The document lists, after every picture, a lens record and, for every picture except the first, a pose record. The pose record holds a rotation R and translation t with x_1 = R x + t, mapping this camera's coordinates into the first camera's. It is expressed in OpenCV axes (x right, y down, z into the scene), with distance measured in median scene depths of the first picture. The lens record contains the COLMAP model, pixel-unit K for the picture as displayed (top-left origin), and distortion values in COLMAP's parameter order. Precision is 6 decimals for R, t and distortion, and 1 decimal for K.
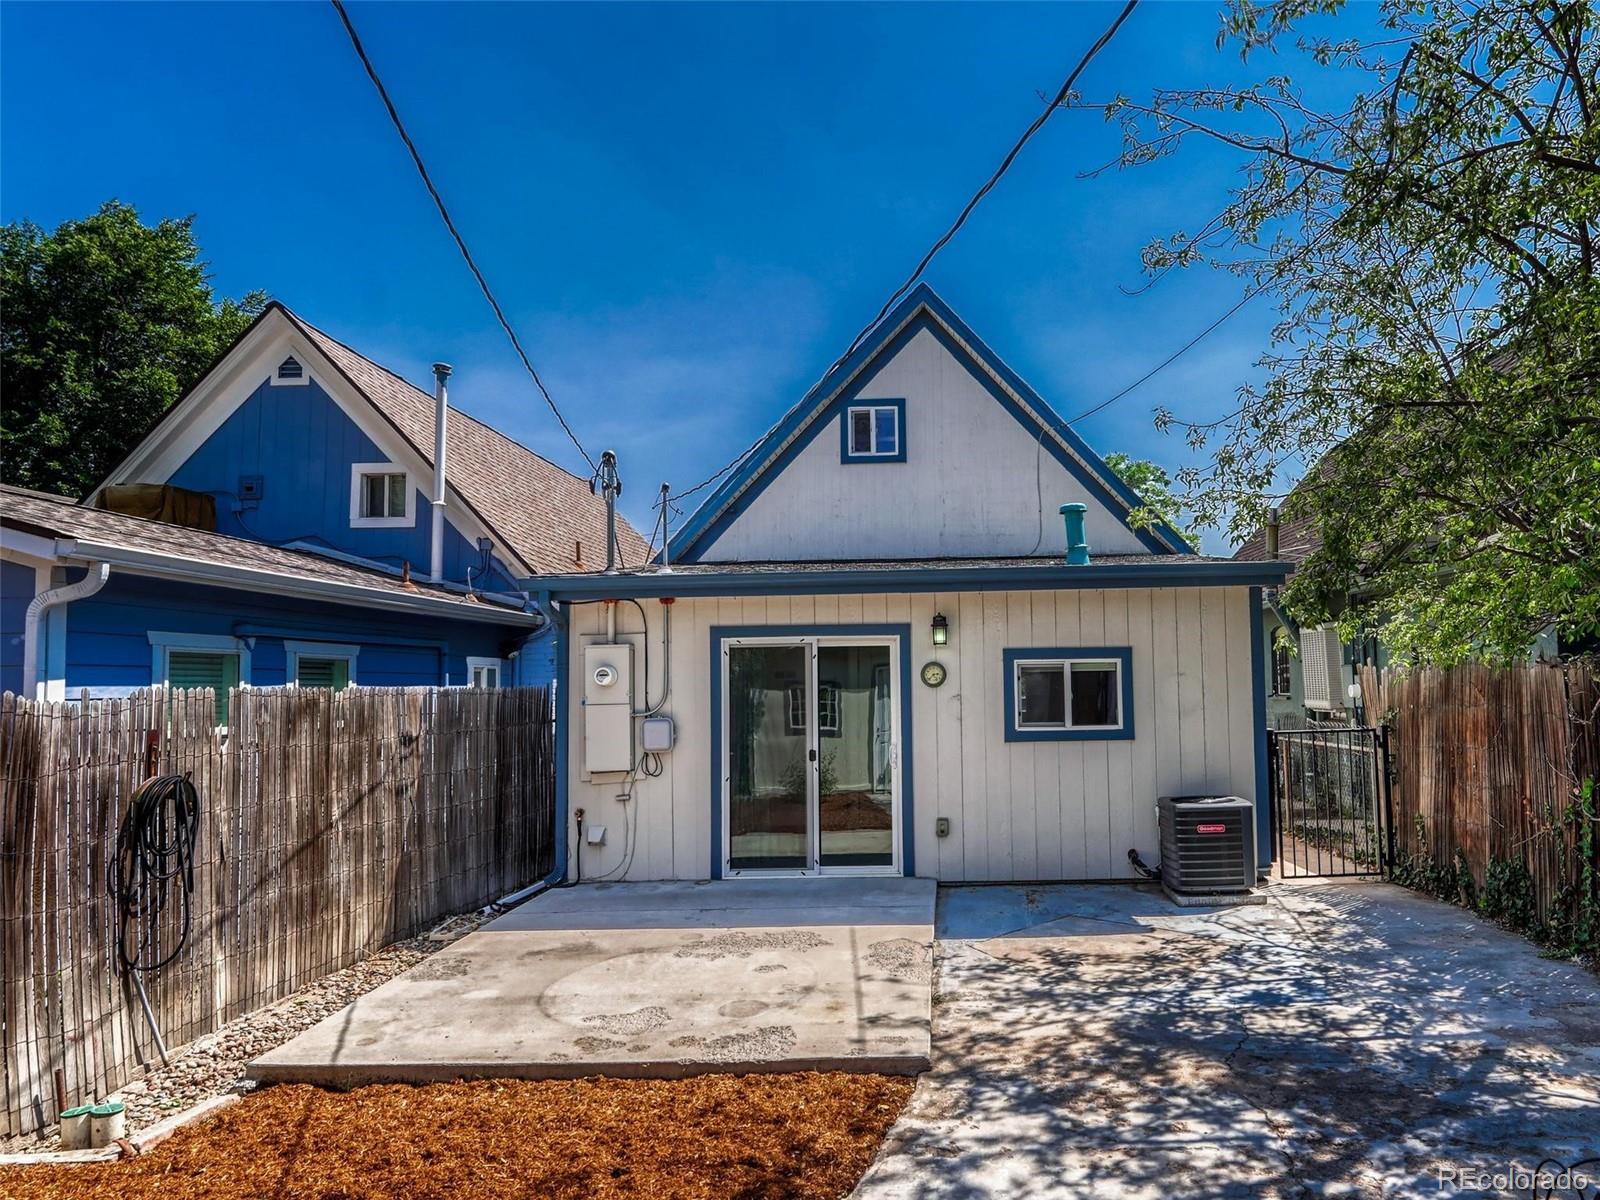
lens RADIAL K [[1001.6, 0, 923.0], [0, 1001.6, 632.8], [0, 0, 1]] dist [0.000505, 0.000391]
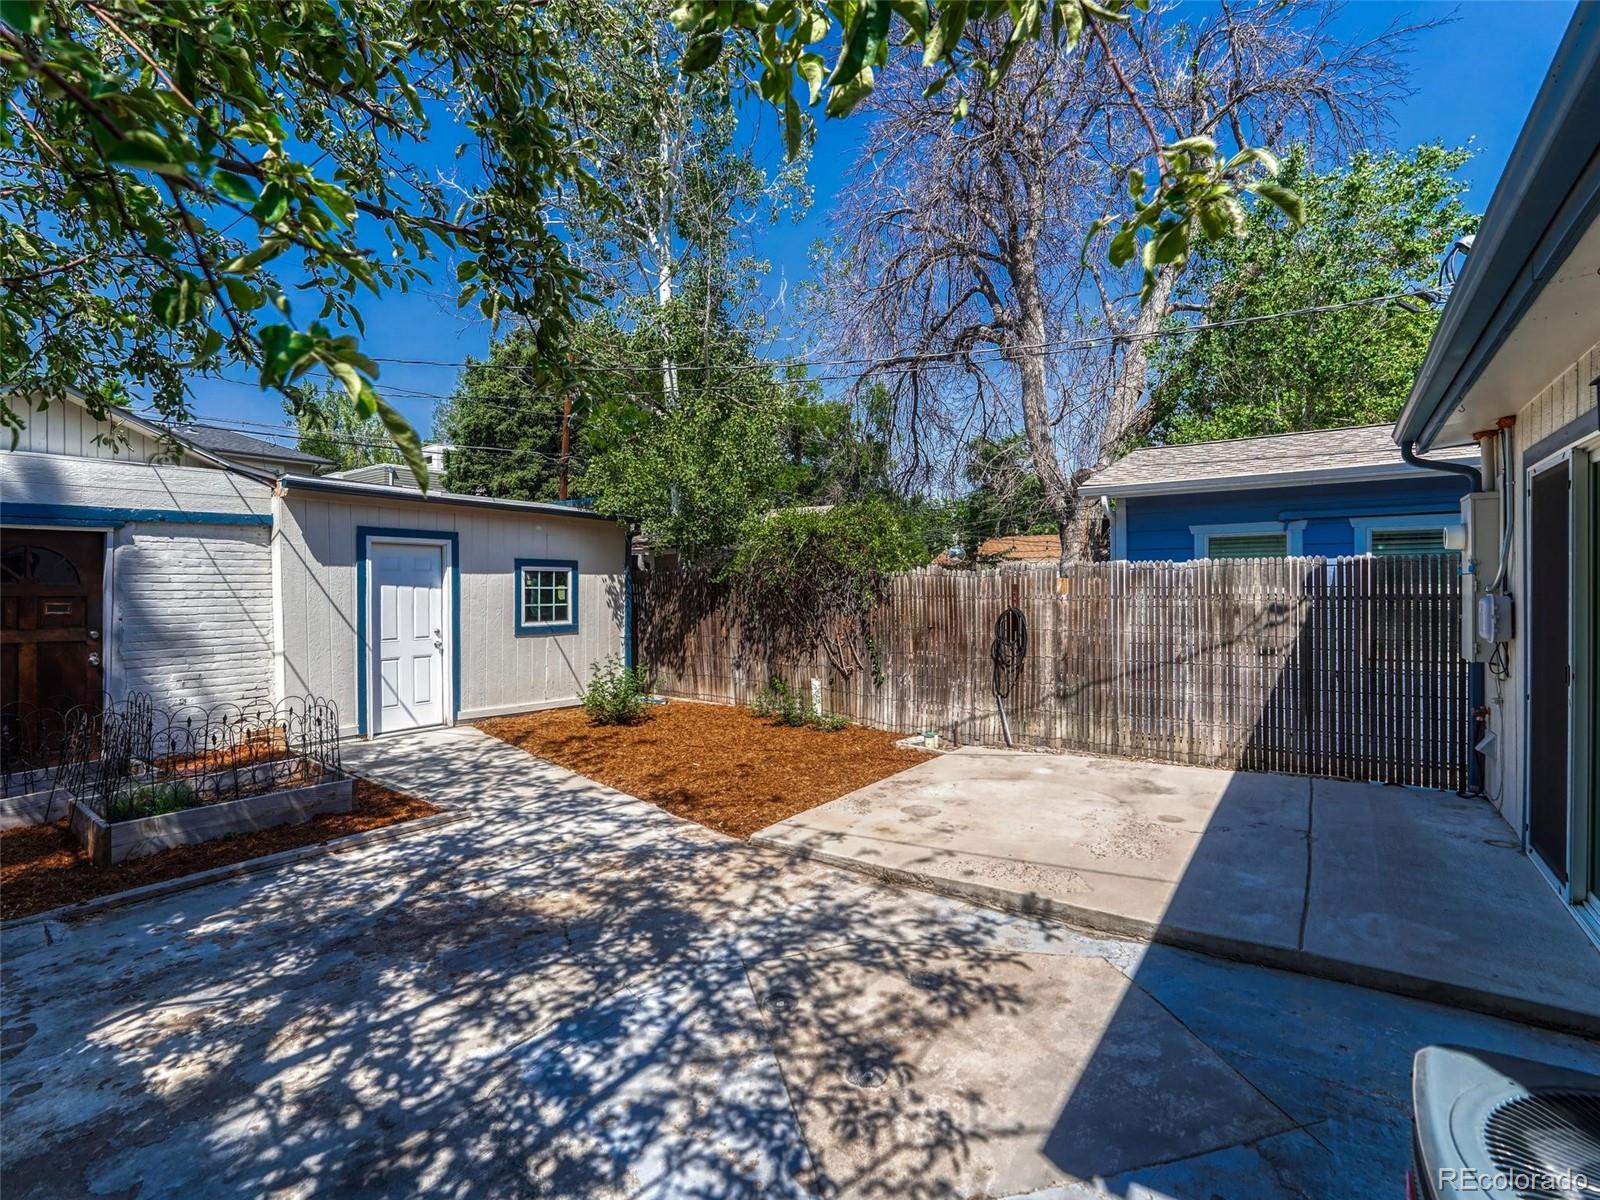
lens RADIAL K [[728.0, 0, 807.4], [0, 728.0, 593.2], [0, 0, 1]] dist [-0.027388, 0.001584]
pose [[-0.550326, 0.030445, -0.834394, 0.415205], [0.061888, 0.998073, -0.004401, 0.058872], [0.832653, -0.054061, -0.551150, 0.886253]]
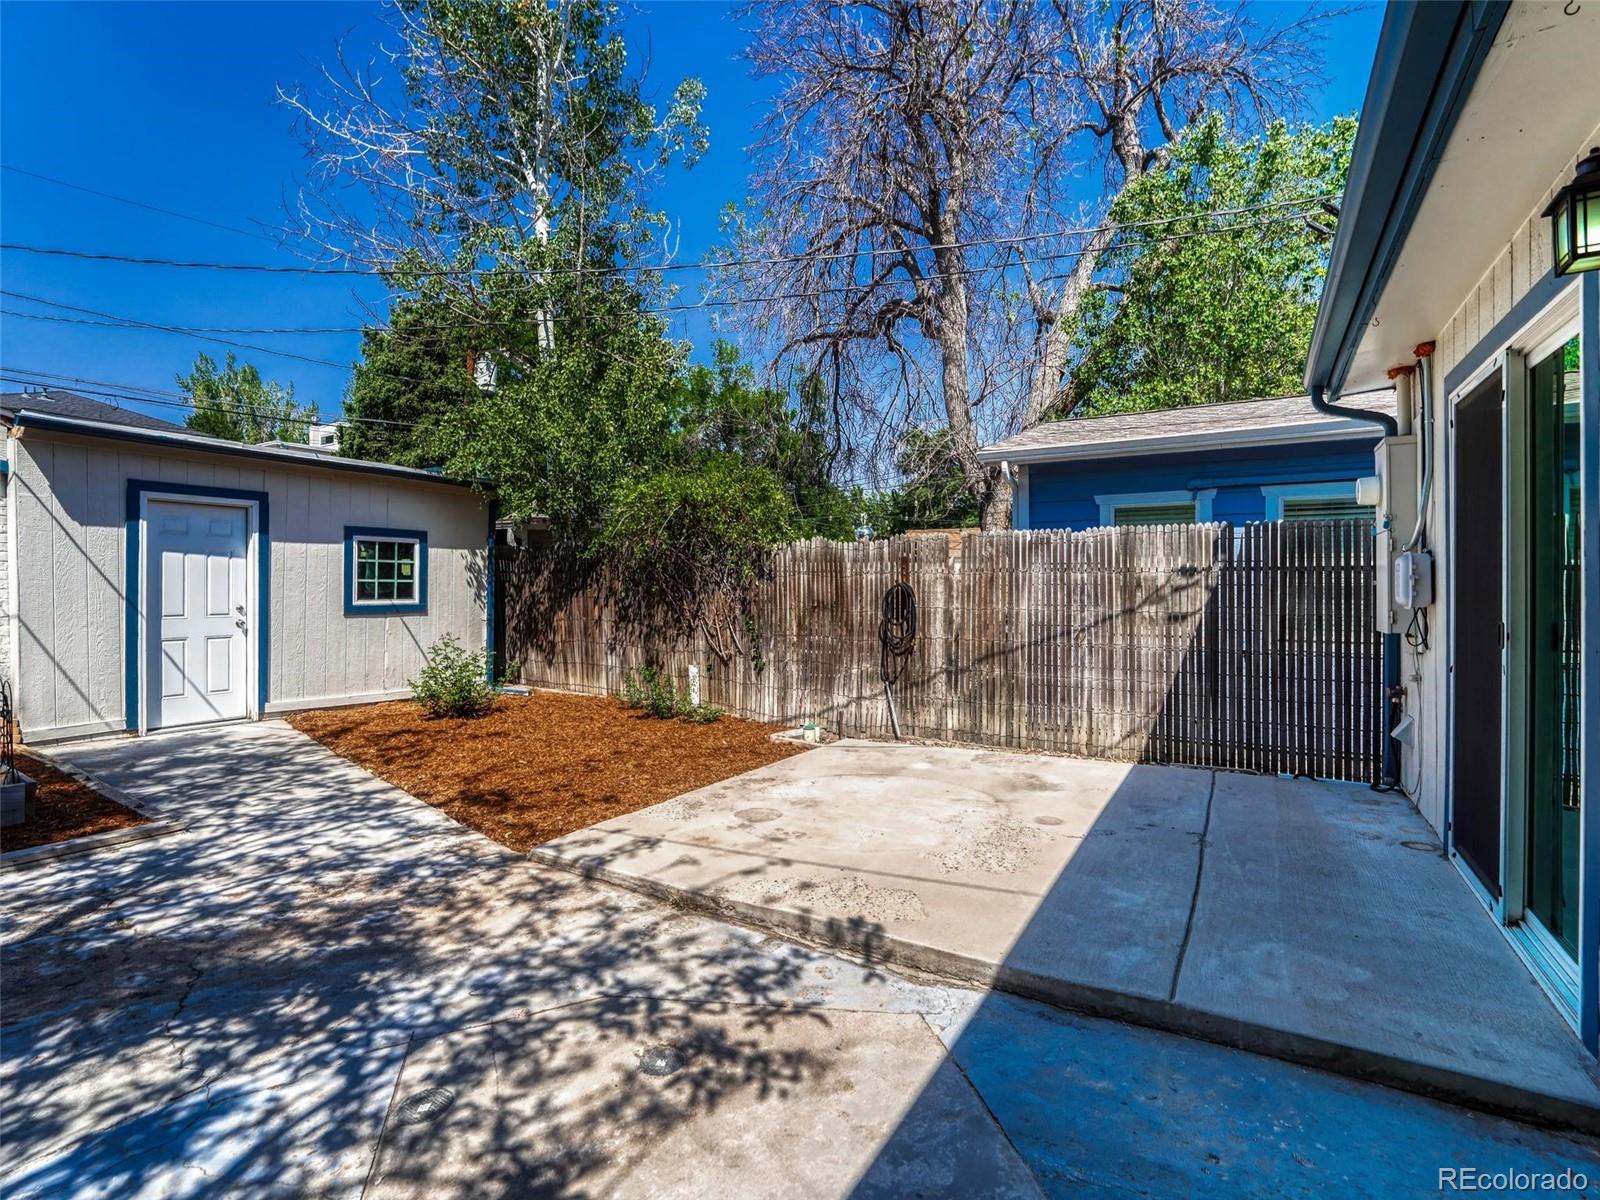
lens RADIAL K [[744.3, 0, 804.0], [0, 744.3, 582.3], [0, 0, 1]] dist [-0.029920, 0.000284]
pose [[-0.482684, 0.018619, -0.875597, 0.301828], [0.053485, 0.998535, -0.008251, 0.087106], [0.874160, -0.050814, -0.482972, 0.902976]]
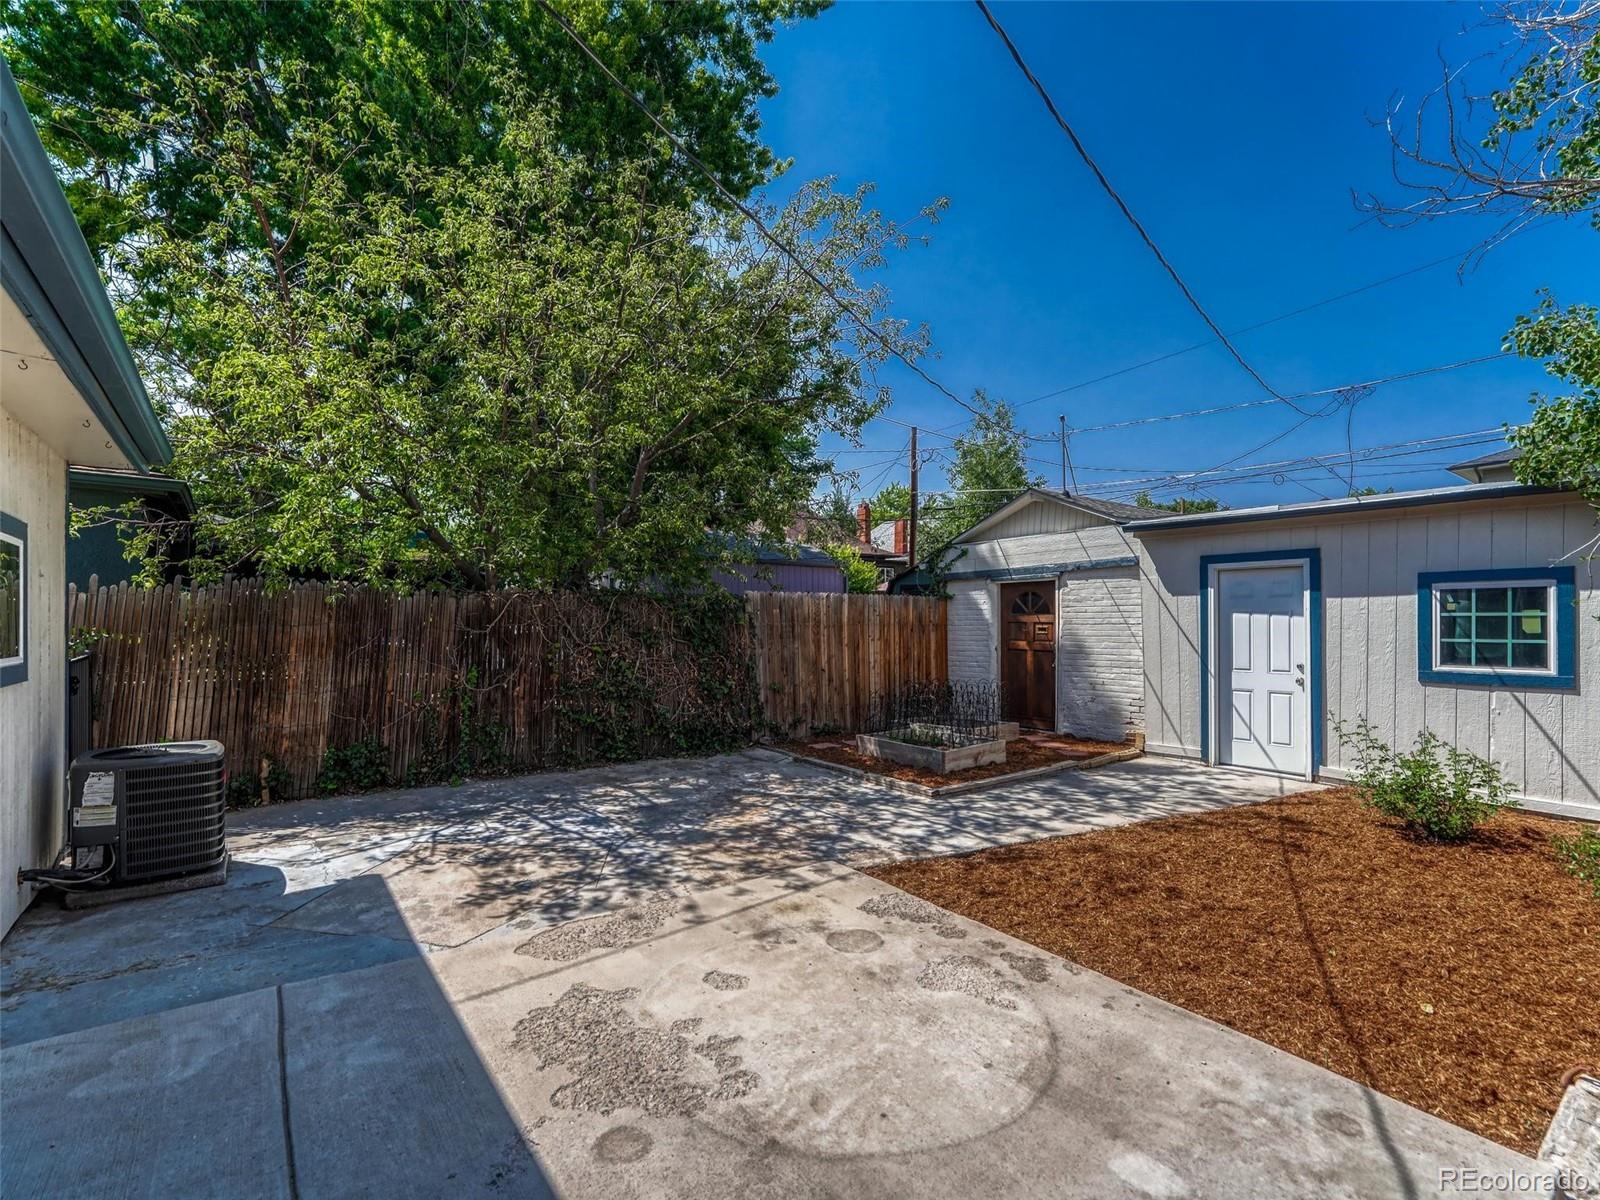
lens RADIAL K [[736.7, 0, 798.3], [0, 736.7, 626.8], [0, 0, 1]] dist [-0.000162, -0.012900]
pose [[-0.629009, 0.019254, 0.777160, -0.412840], [-0.025605, 0.998638, -0.045465, 0.083122], [-0.776976, -0.048497, -0.627659, 0.918181]]
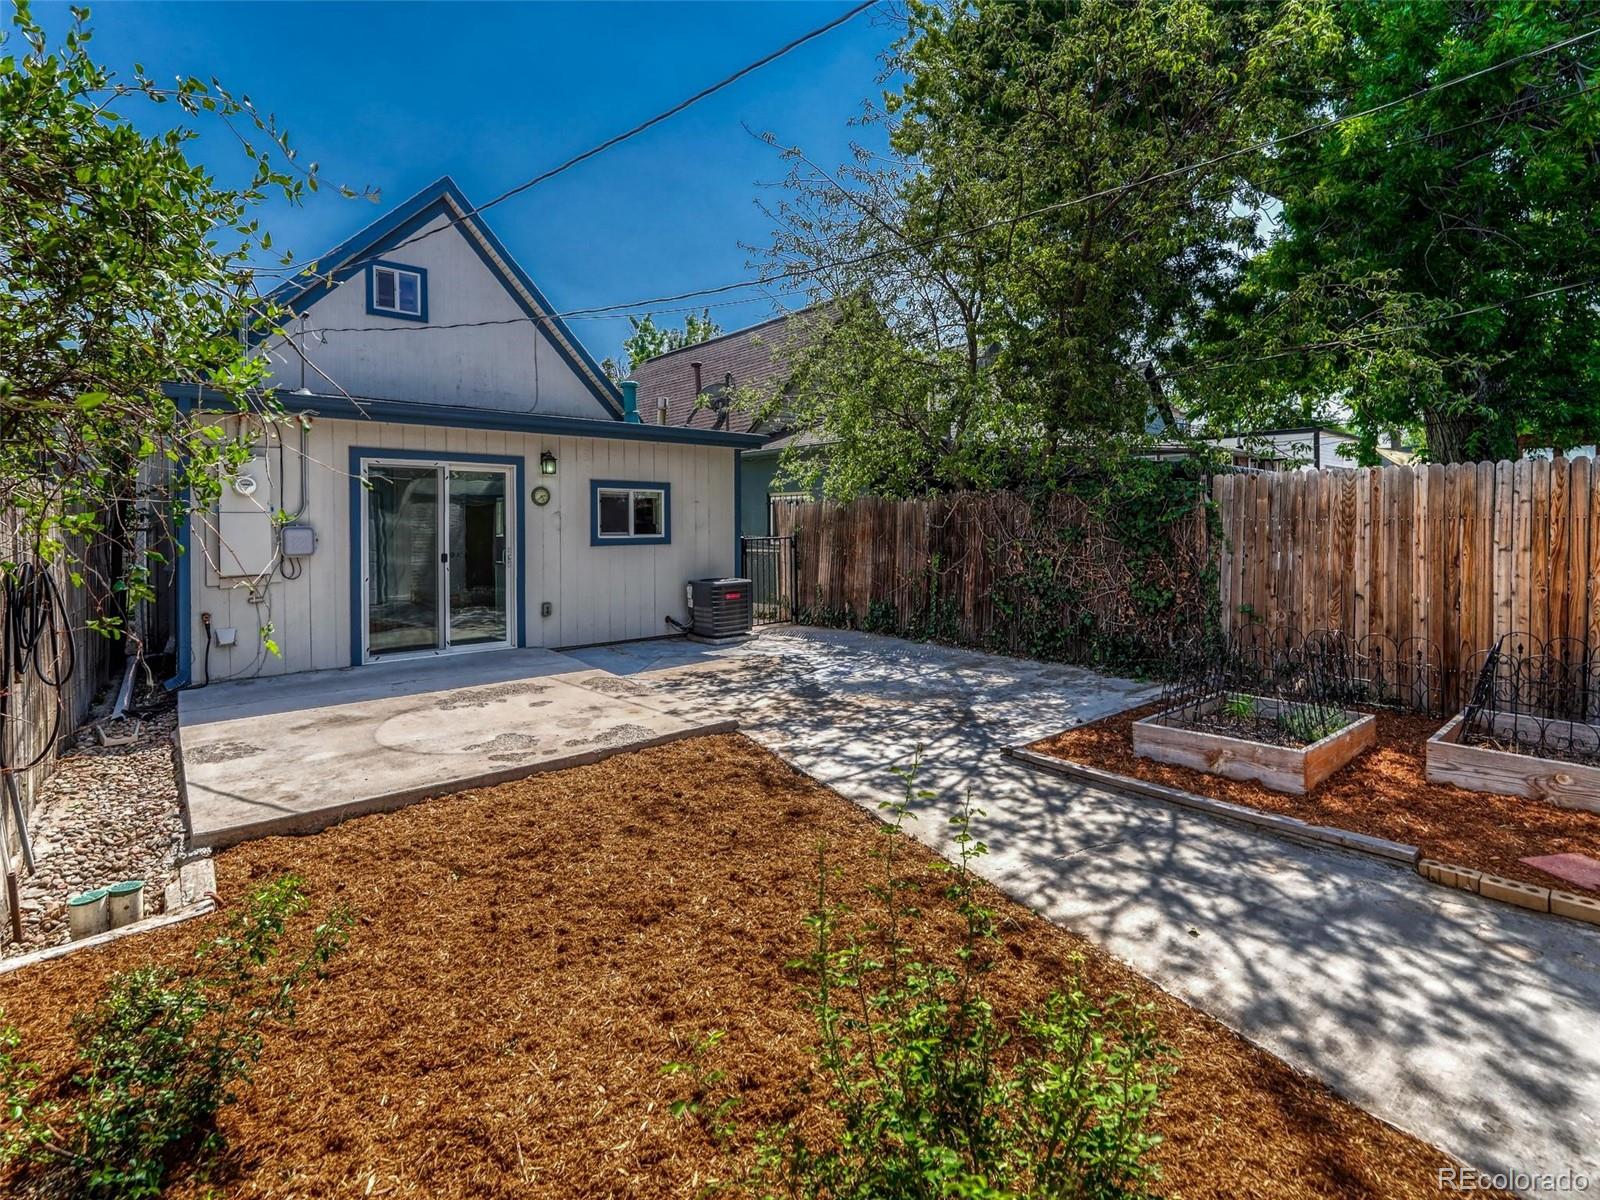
lens RADIAL K [[759.9, 0, 794.7], [0, 759.9, 534.7], [0, 0, 1]] dist [-0.002165, -0.000302]
pose [[0.748858, 0.004277, 0.662717, -0.410966], [-0.044056, 0.998089, 0.043341, 0.034327], [-0.661265, -0.061652, 0.747615, 0.015251]]
